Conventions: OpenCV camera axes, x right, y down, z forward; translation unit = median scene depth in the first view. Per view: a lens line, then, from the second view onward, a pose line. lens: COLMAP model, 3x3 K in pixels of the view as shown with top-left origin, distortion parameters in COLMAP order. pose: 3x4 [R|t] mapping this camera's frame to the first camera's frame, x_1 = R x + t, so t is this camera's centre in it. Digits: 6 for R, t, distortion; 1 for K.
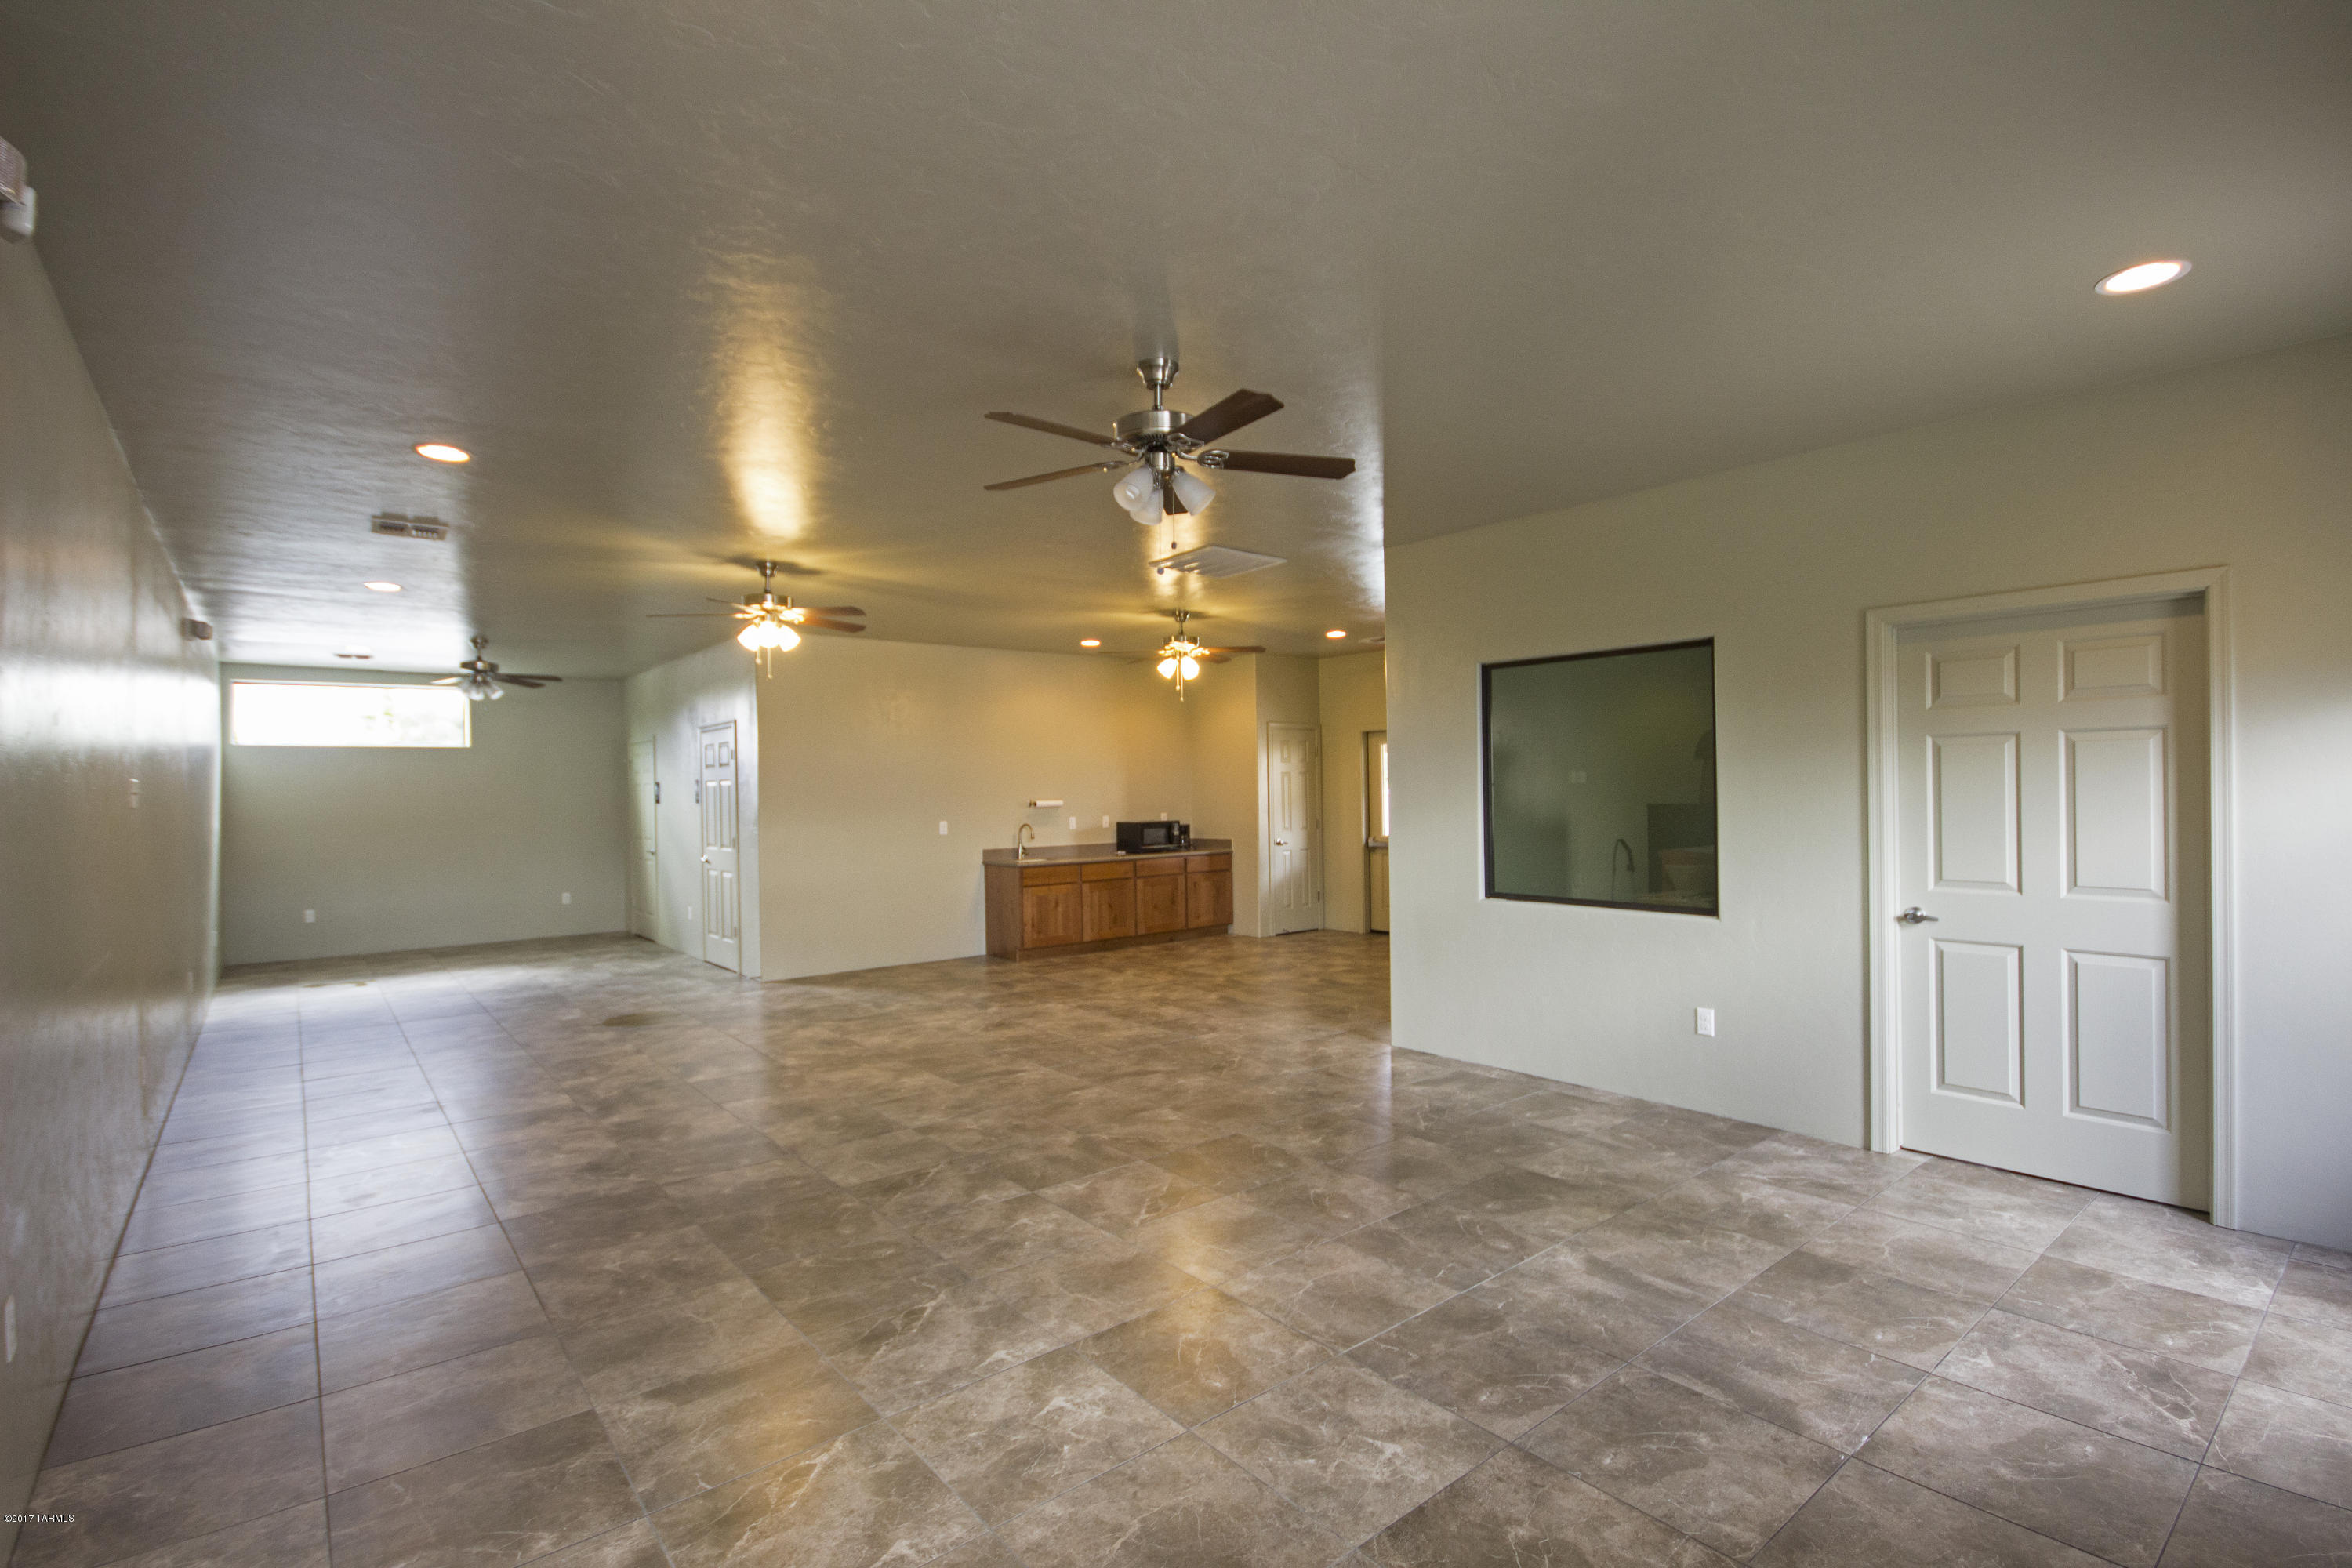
lens RADIAL K [[1091.4, 0, 1195.3], [0, 1091.4, 791.7], [0, 0, 1]] dist [-0.002621, -0.001035]
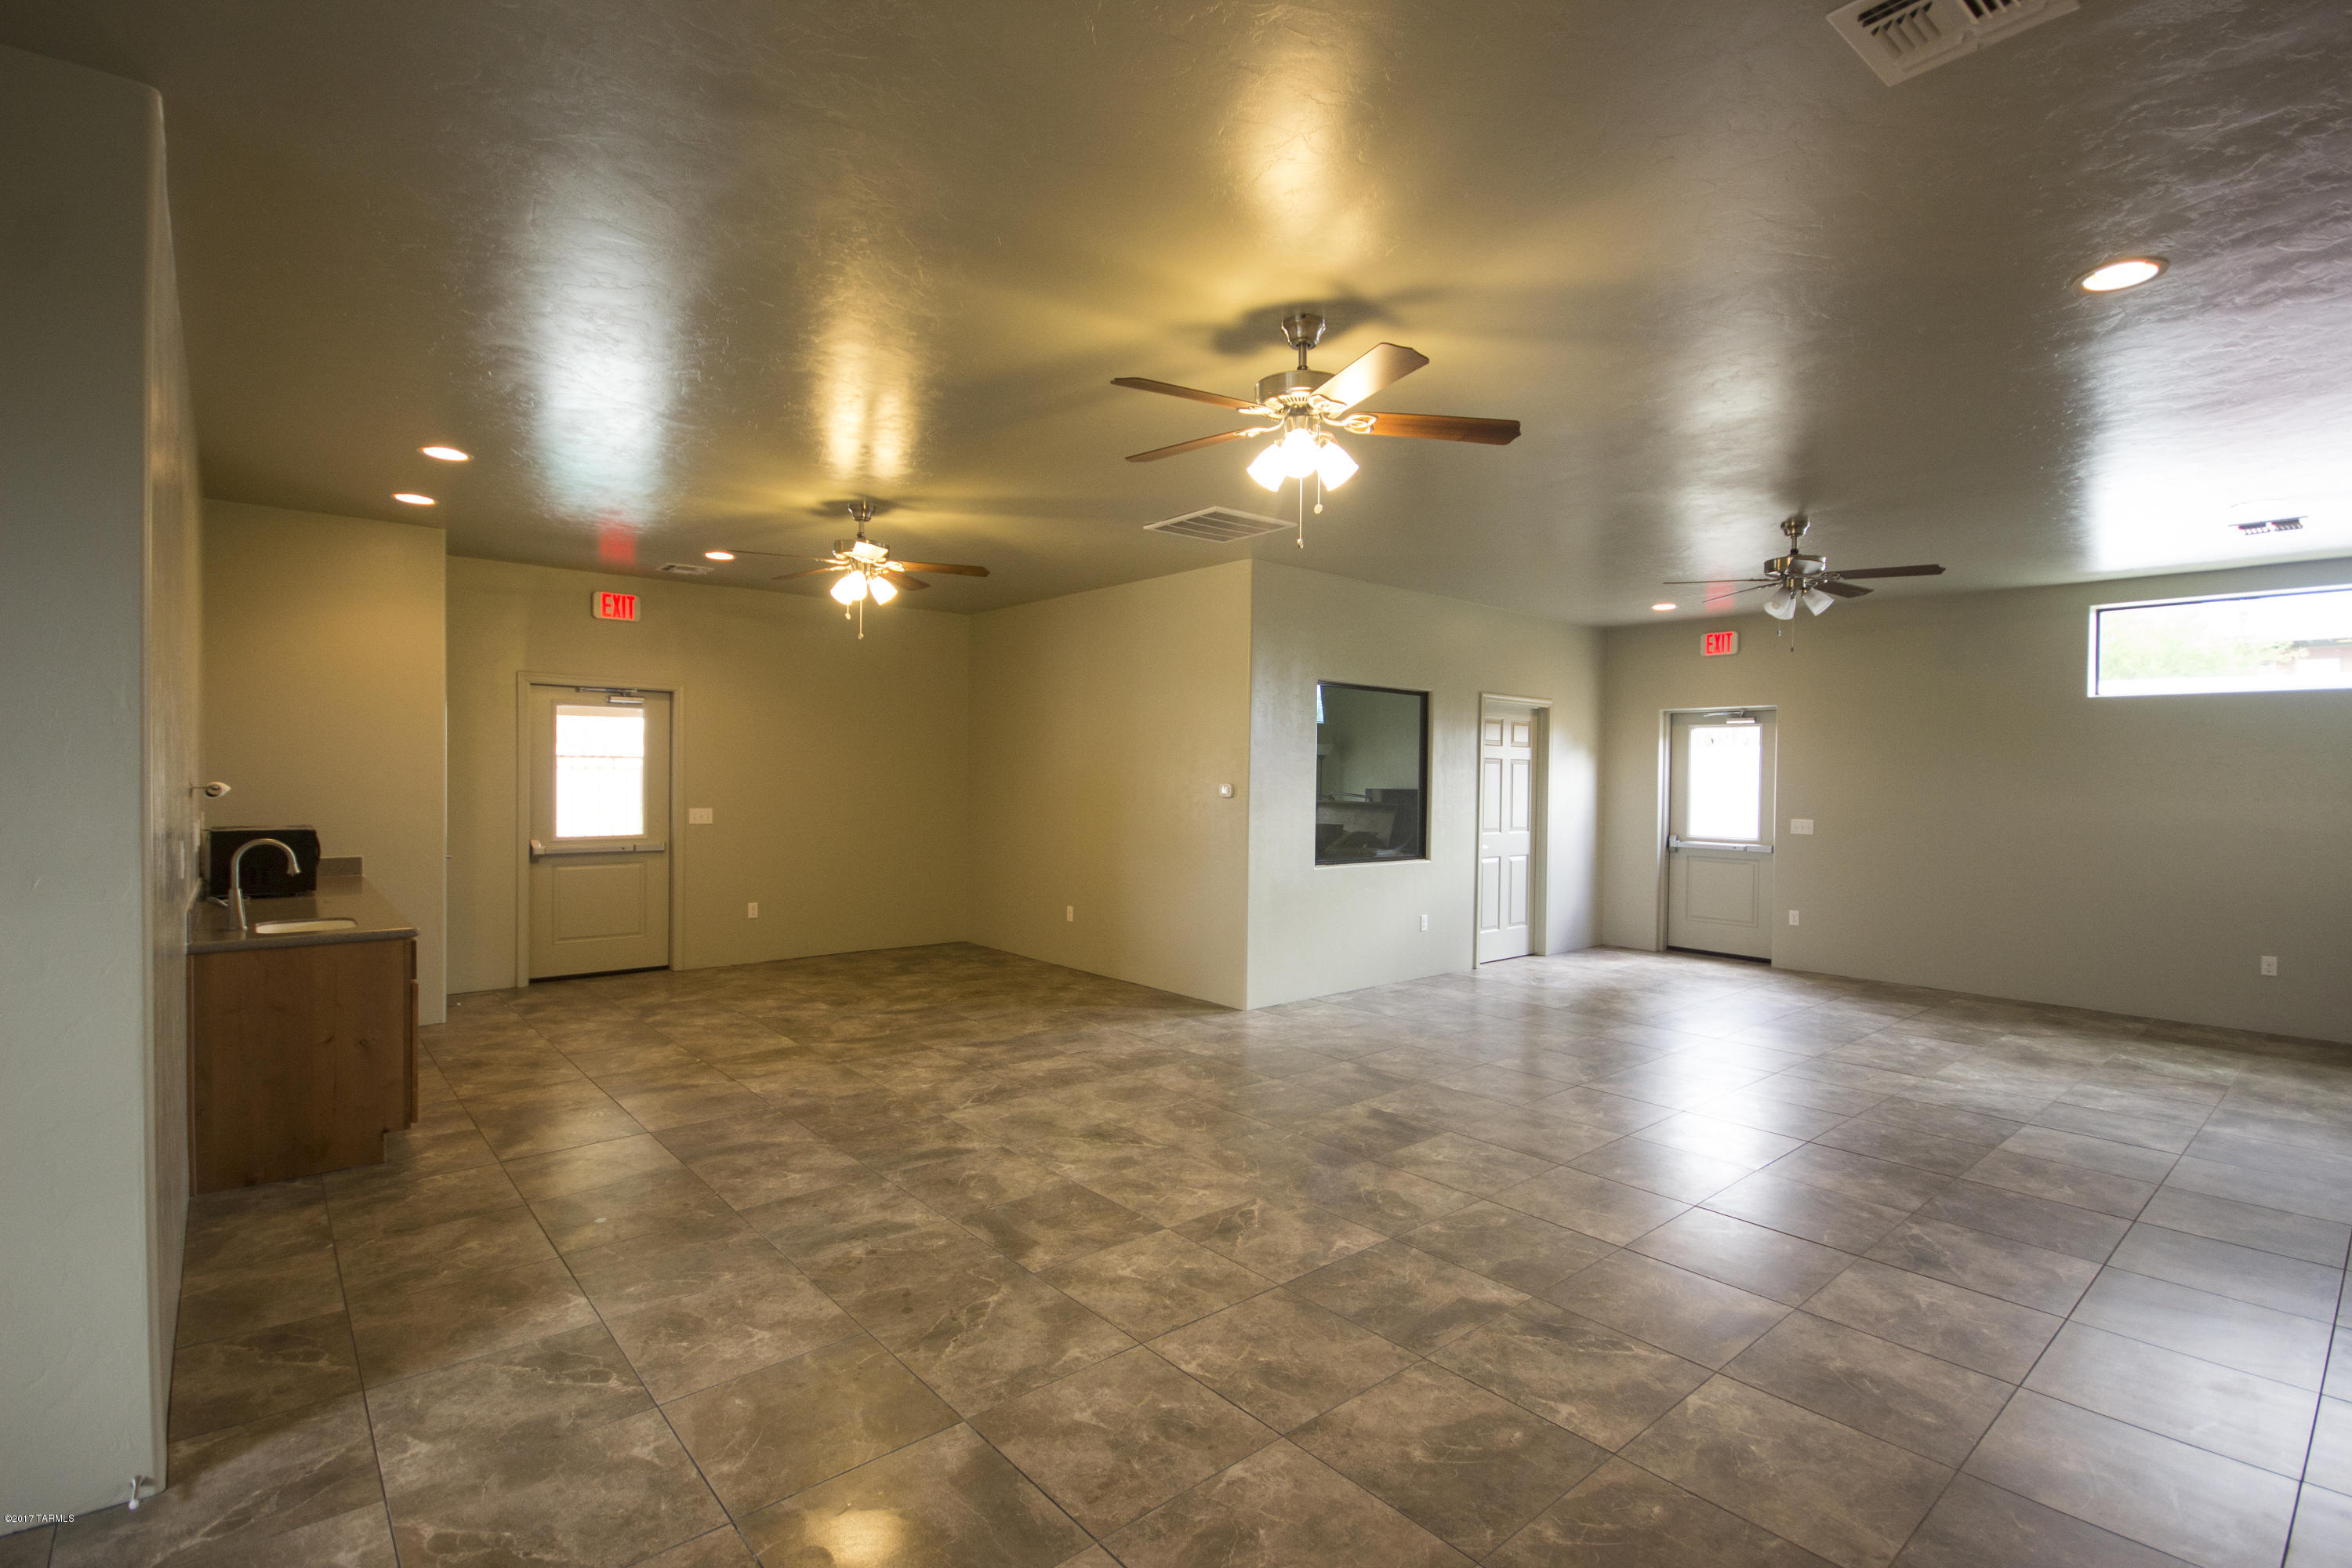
lens RADIAL K [[1091.4, 0, 1195.3], [0, 1091.4, 791.7], [0, 0, 1]] dist [-0.002621, -0.001035]
pose [[-0.020432, 0.001136, 0.999791, -1.057908], [-0.009686, 0.999952, -0.001334, 0.016517], [-0.999744, -0.009712, -0.020420, 1.238938]]
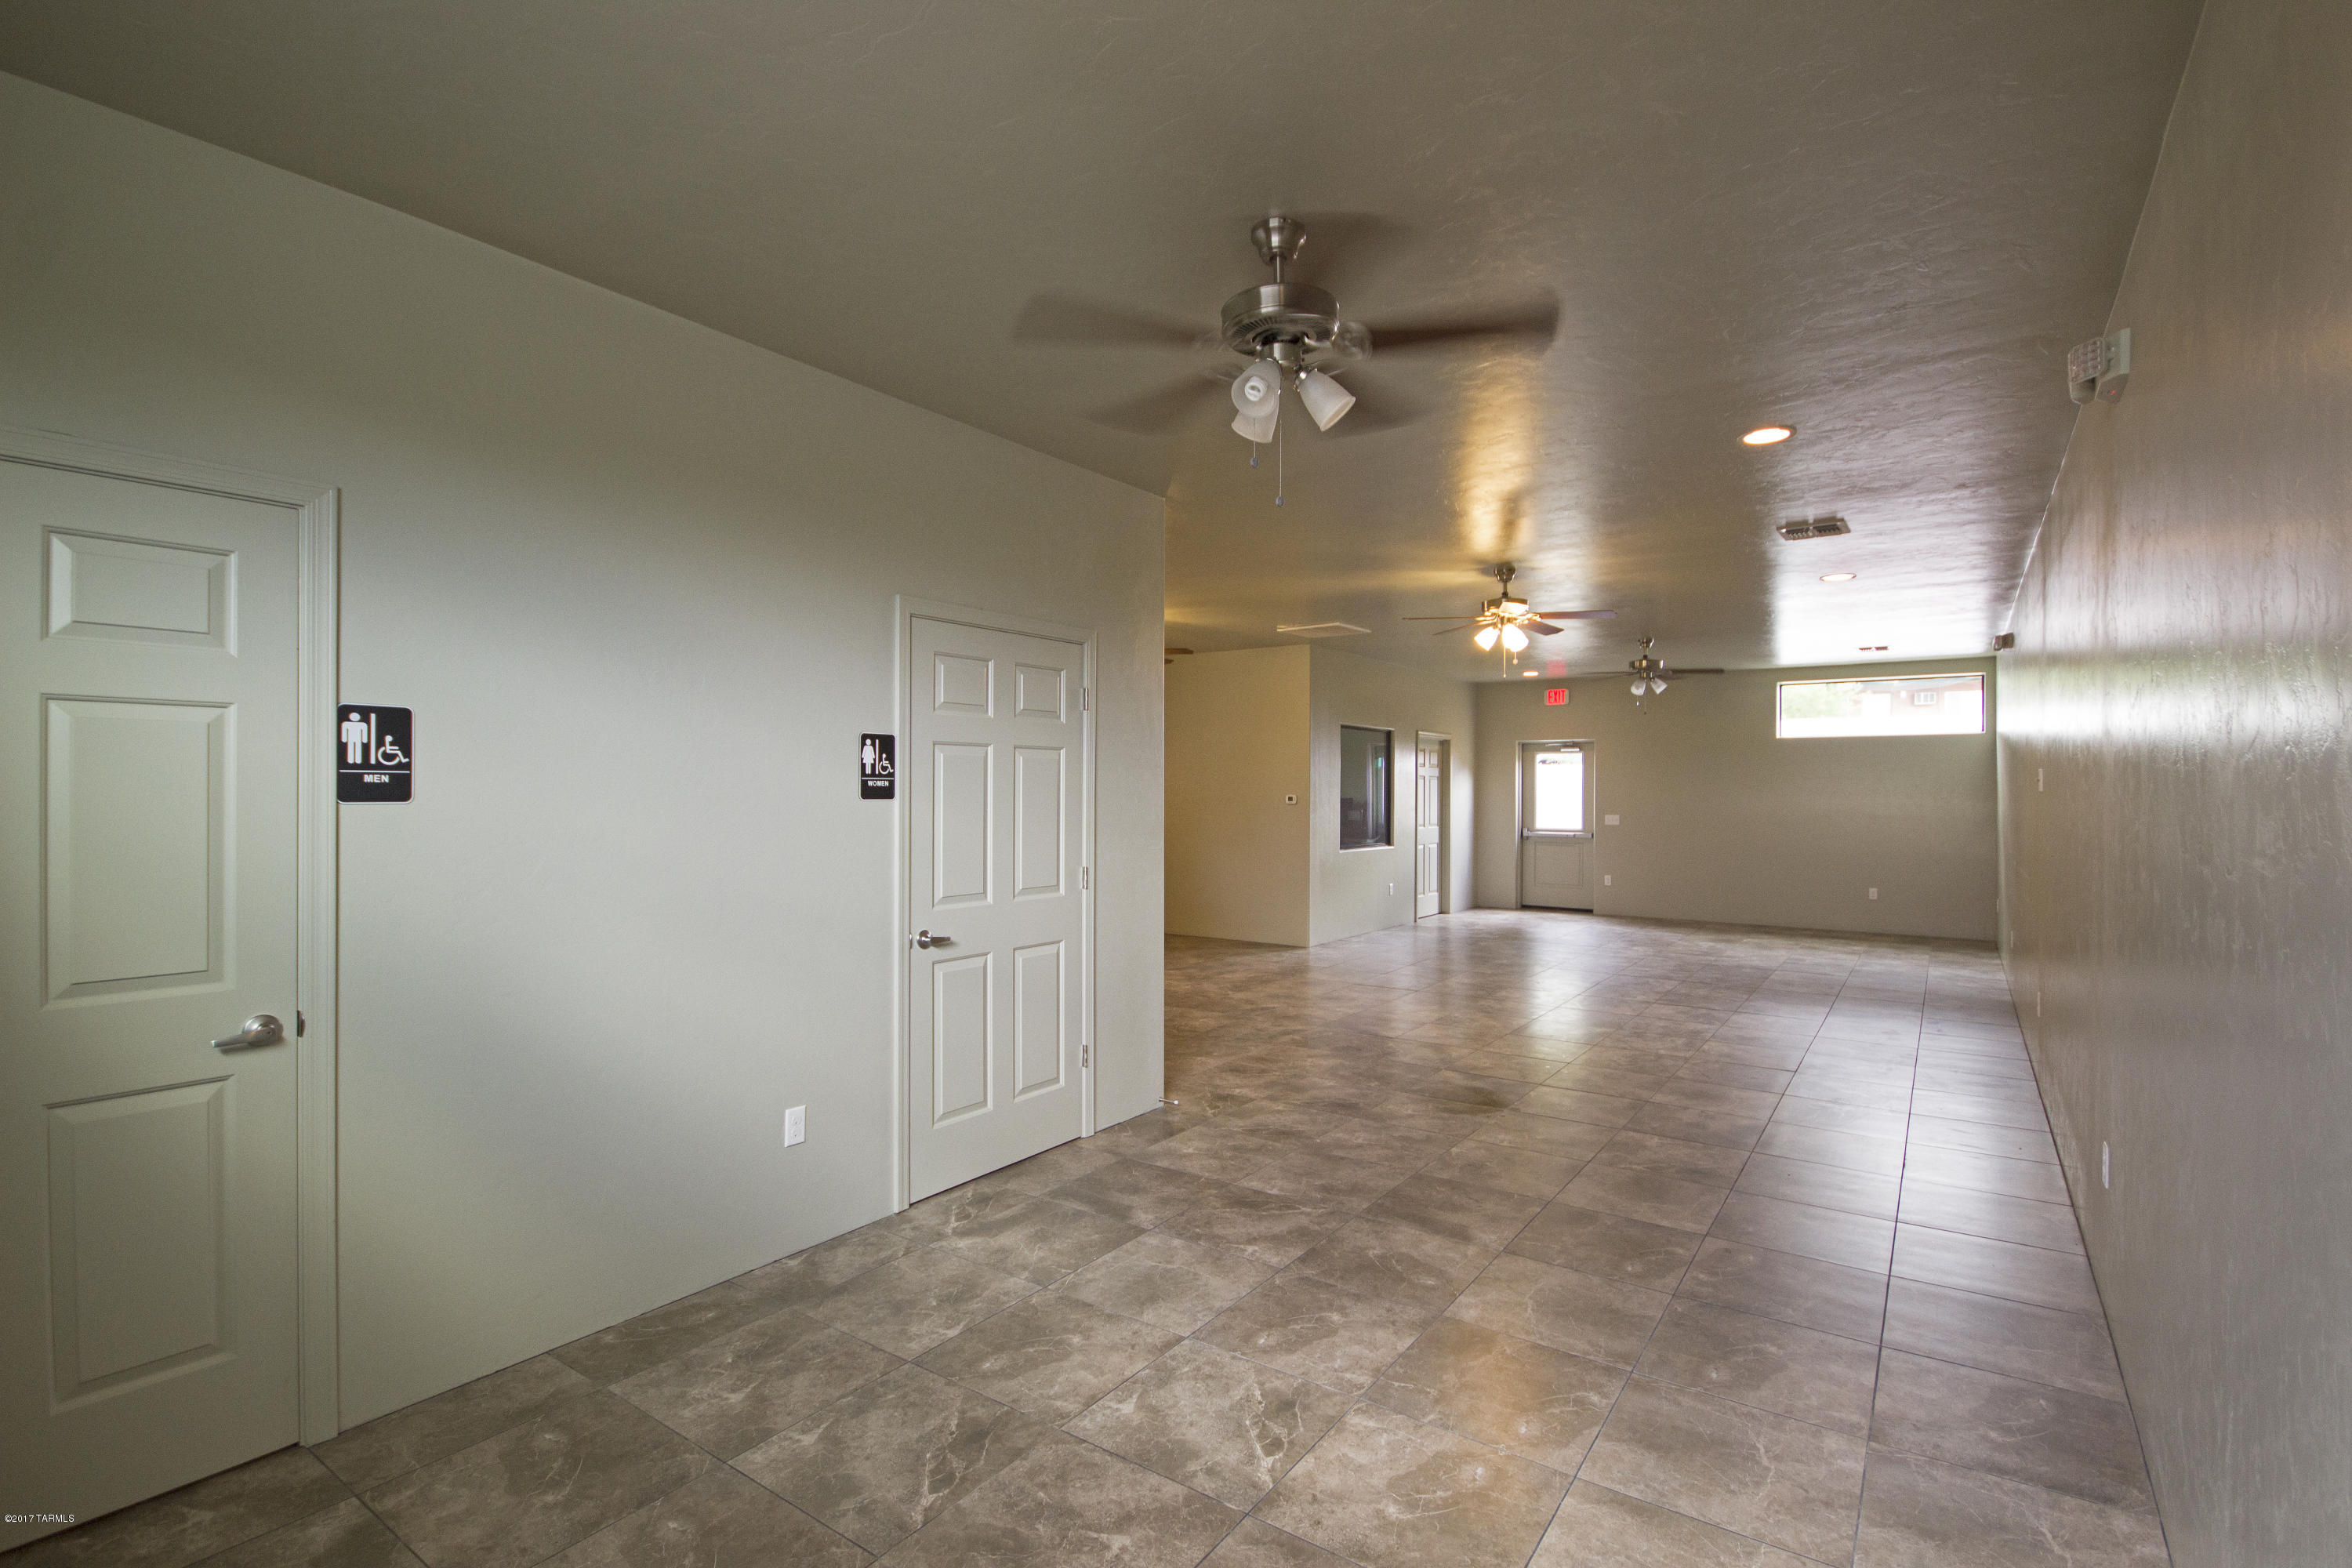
lens RADIAL K [[1089.5, 0, 1186.1], [0, 1089.5, 795.2], [0, 0, 1]] dist [-0.011832, -0.000212]
pose [[-0.254246, 0.009712, 0.967091, -1.565223], [0.002435, 0.999953, -0.009401, 0.022626], [-0.967136, -0.000035, -0.254258, 1.837172]]
